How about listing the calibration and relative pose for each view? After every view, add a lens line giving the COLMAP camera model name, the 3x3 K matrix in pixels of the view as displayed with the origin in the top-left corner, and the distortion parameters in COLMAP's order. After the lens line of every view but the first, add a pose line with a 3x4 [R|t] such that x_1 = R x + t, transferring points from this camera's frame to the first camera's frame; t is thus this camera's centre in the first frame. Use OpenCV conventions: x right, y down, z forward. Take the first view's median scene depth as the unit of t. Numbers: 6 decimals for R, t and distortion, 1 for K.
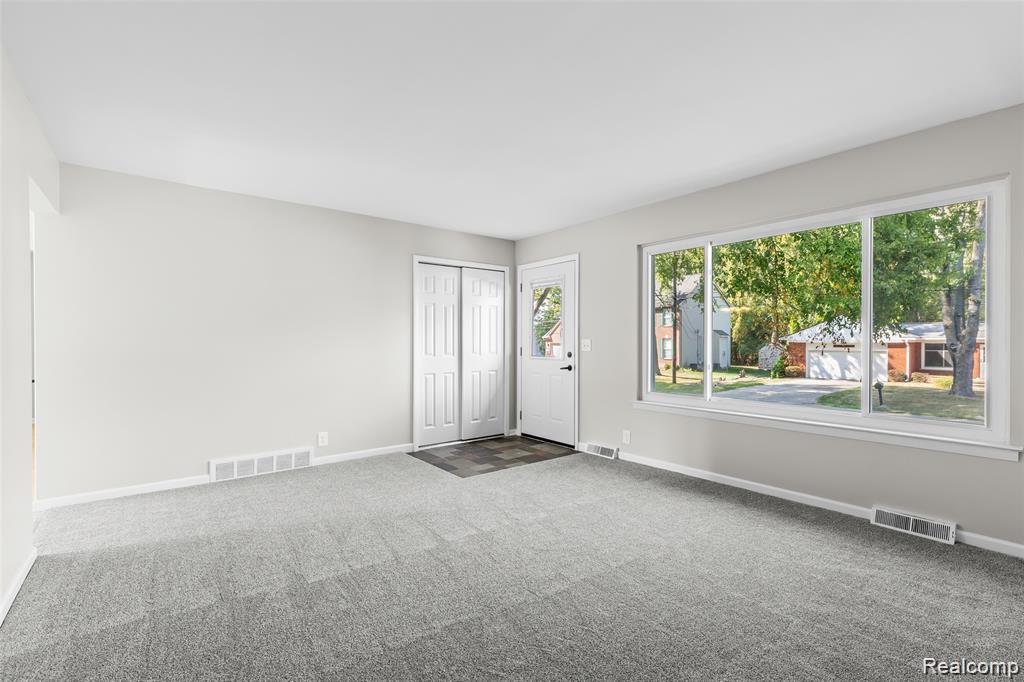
lens RADIAL K [[461.0, 0, 513.6], [0, 461.0, 341.3], [0, 0, 1]] dist [0.001676, -0.000317]
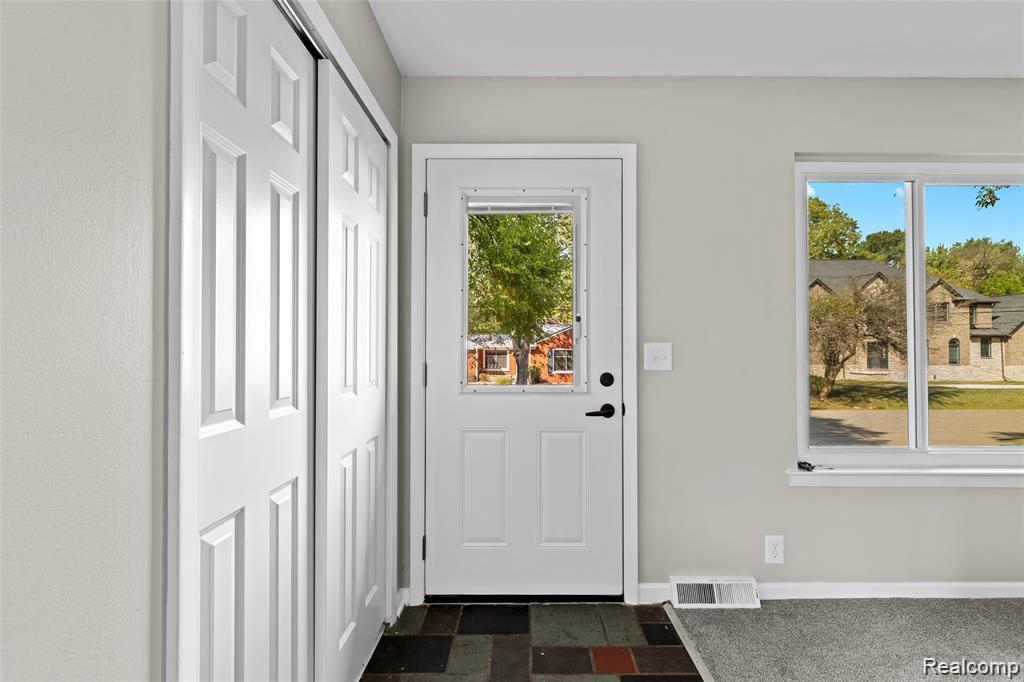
lens RADIAL K [[461.0, 0, 514.9], [0, 461.0, 343.0], [0, 0, 1]] dist [0.001676, -0.000317]
pose [[0.614462, 0.010684, 0.788874, -0.262617], [-0.001715, 0.999924, -0.012206, 0.001046], [-0.788945, 0.006148, 0.614434, 0.807631]]
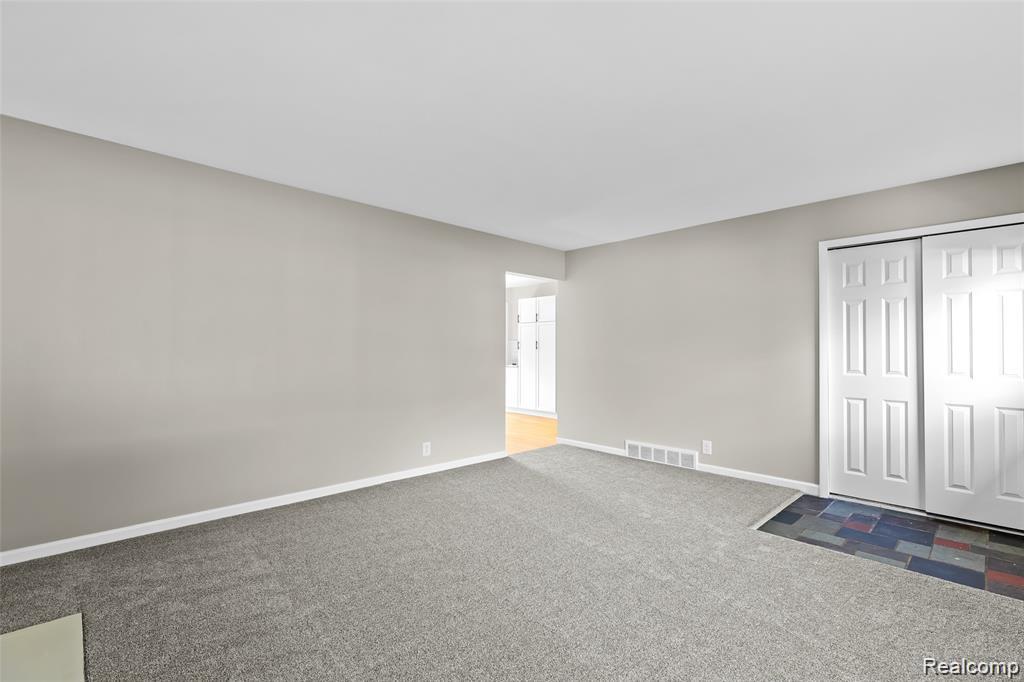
lens RADIAL K [[461.0, 0, 513.2], [0, 461.0, 343.3], [0, 0, 1]] dist [0.001676, -0.000317]
pose [[0.095237, -0.012373, -0.995378, 0.494338], [-0.004925, 0.999905, -0.012900, -0.003856], [0.995442, 0.006131, 0.095167, 0.405993]]
